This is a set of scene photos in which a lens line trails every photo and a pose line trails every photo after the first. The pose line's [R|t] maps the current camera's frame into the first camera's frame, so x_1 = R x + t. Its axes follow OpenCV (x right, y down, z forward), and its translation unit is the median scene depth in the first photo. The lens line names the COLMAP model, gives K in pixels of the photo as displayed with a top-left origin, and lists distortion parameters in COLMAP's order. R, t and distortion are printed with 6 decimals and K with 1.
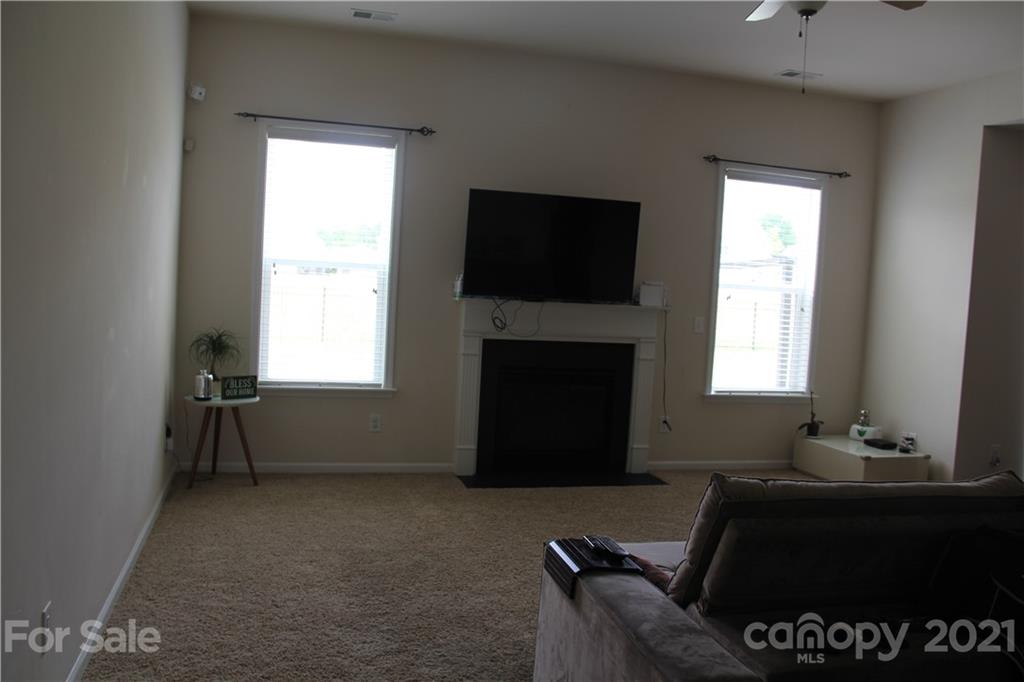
lens RADIAL K [[850.6, 0, 512.0], [0, 850.6, 341.0], [0, 0, 1]] dist [-0.138027, -0.001478]
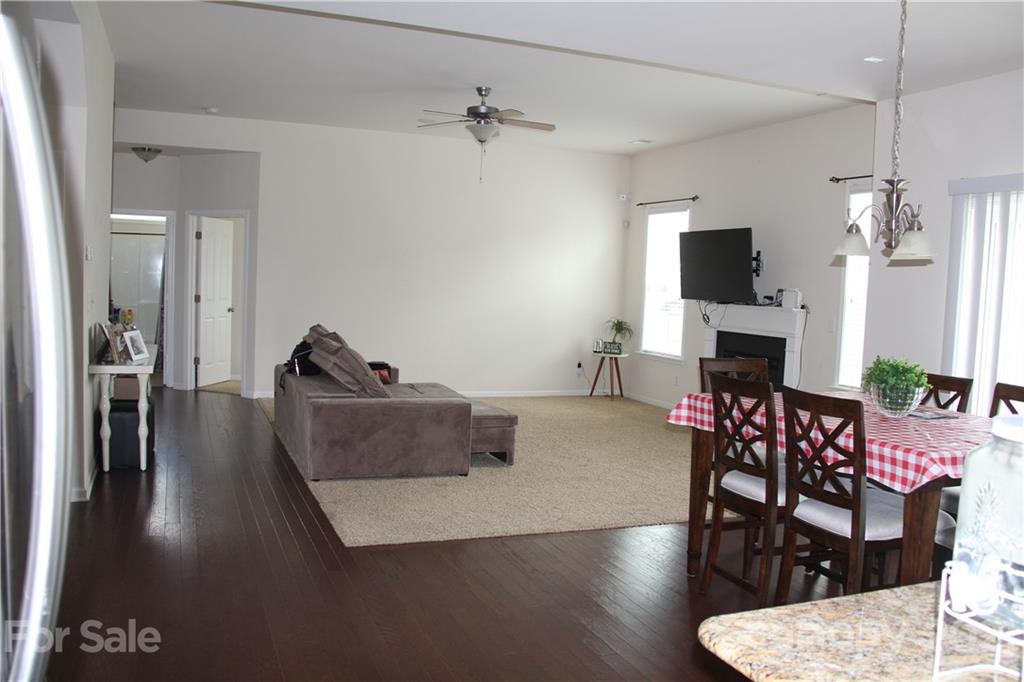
lens RADIAL K [[850.6, 0, 512.0], [0, 850.6, 341.0], [0, 0, 1]] dist [-0.138027, -0.001478]
pose [[0.133835, 0.020365, -0.990794, 1.388427], [-0.098151, 0.995146, 0.007196, 0.042301], [0.986131, 0.096284, 0.135184, 0.448652]]
